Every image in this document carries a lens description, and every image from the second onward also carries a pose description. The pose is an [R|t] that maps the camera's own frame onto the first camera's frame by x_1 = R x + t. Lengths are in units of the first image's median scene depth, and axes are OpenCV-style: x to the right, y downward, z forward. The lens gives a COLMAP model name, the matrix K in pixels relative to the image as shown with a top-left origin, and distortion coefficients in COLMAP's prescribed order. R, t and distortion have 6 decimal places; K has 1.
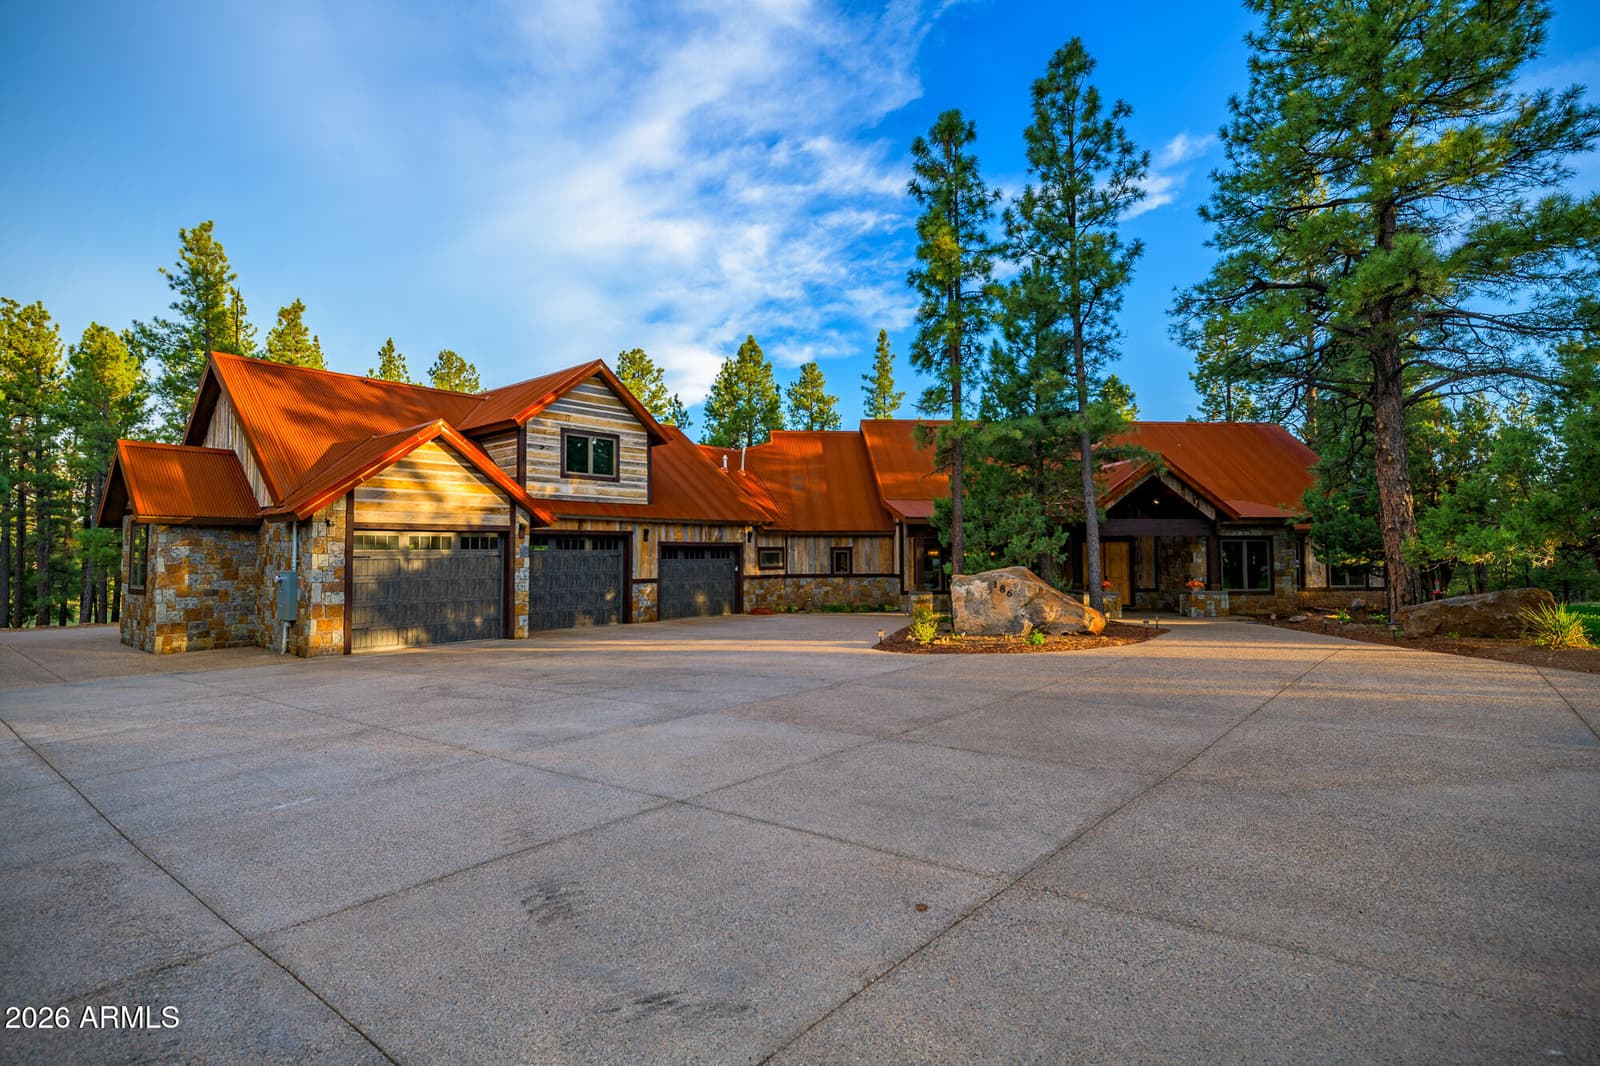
lens RADIAL K [[770.4, 0, 810.7], [0, 770.4, 556.1], [0, 0, 1]] dist [0.001050, 0.000464]
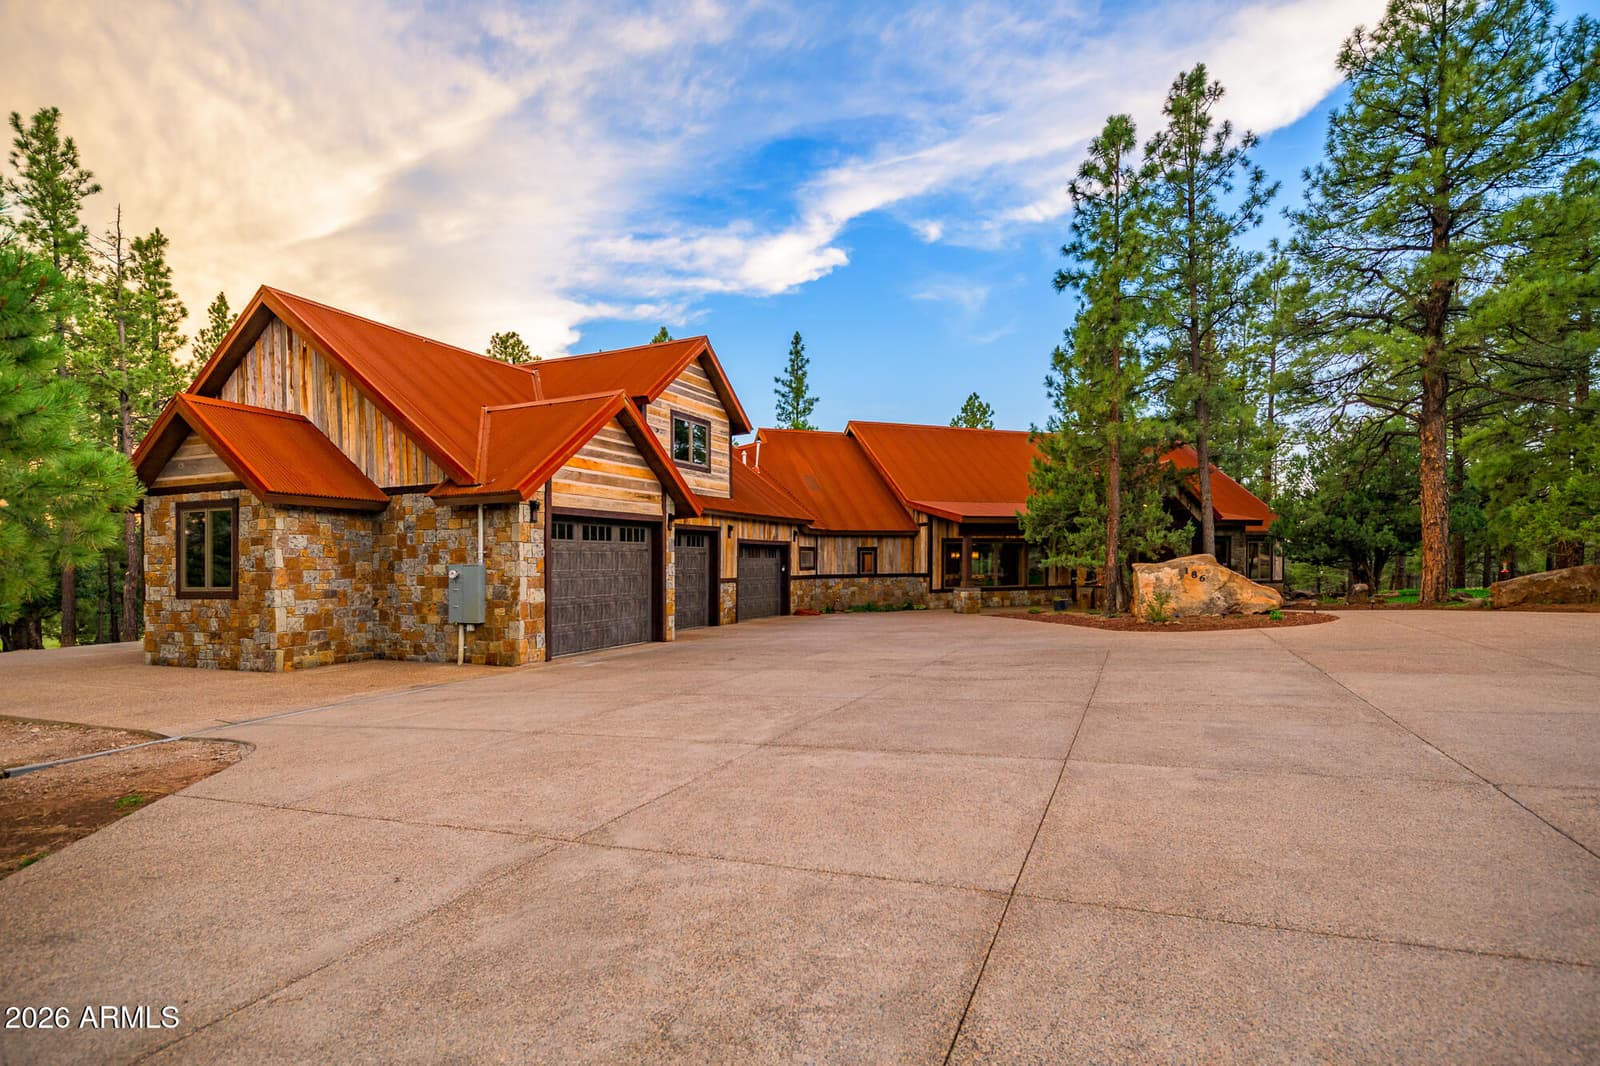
lens RADIAL K [[779.1, 0, 816.4], [0, 779.1, 557.0], [0, 0, 1]] dist [-0.001522, -0.000482]
pose [[0.957401, -0.004868, 0.288722, -0.420485], [0.009460, 0.999850, -0.014513, 0.020410], [-0.288608, 0.016626, 0.957303, 0.066570]]
